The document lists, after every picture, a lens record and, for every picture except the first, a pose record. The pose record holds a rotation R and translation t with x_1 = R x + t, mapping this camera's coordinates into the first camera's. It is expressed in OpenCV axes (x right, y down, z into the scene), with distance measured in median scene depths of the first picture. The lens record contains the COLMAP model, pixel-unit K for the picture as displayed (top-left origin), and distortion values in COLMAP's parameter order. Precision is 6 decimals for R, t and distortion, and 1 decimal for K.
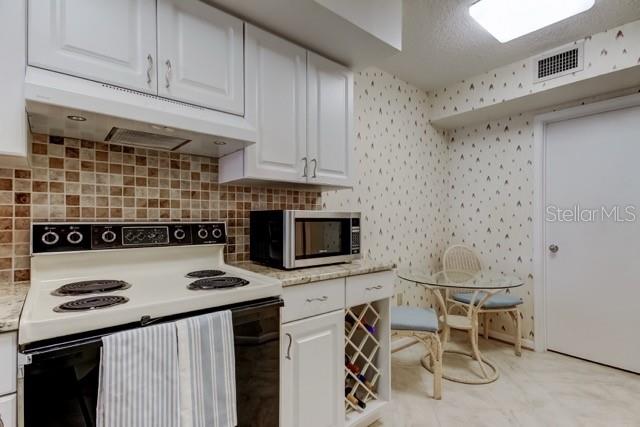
lens RADIAL K [[310.5, 0, 322.8], [0, 310.5, 217.2], [0, 0, 1]] dist [0.032203, 0.000215]
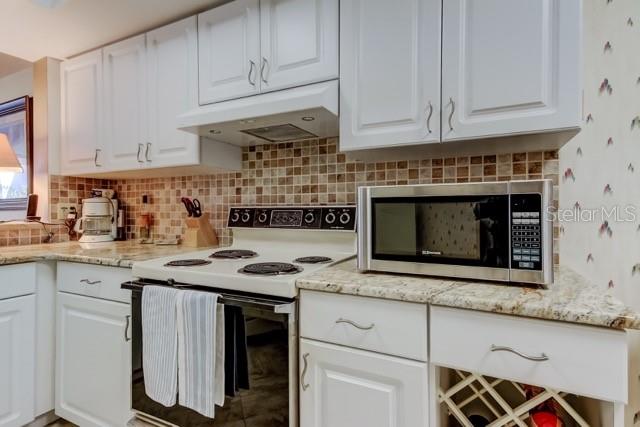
lens RADIAL K [[314.9, 0, 335.6], [0, 314.9, 210.5], [0, 0, 1]] dist [0.020452, 0.000249]
pose [[0.407038, -0.001122, -0.913410, 0.511885], [0.011101, 0.999931, 0.003719, 0.027098], [0.913344, -0.011654, 0.407023, 0.649069]]
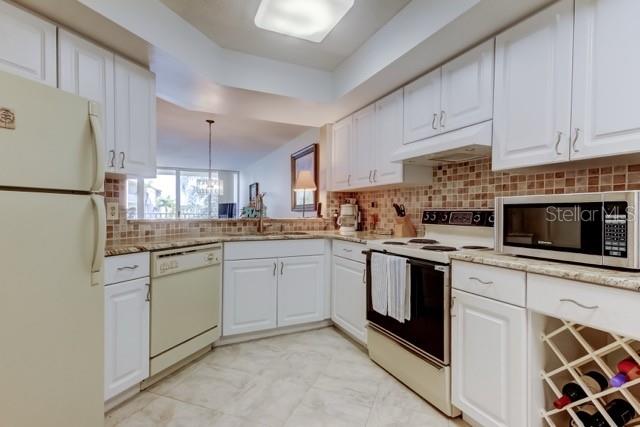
lens RADIAL K [[326.3, 0, 329.8], [0, 326.3, 215.2], [0, 0, 1]] dist [0.021175, -0.002638]
pose [[-0.249507, 0.006007, -0.968354, 1.097244], [0.002038, 0.999982, 0.005678, 0.030787], [0.968371, -0.000557, -0.249514, 0.719784]]
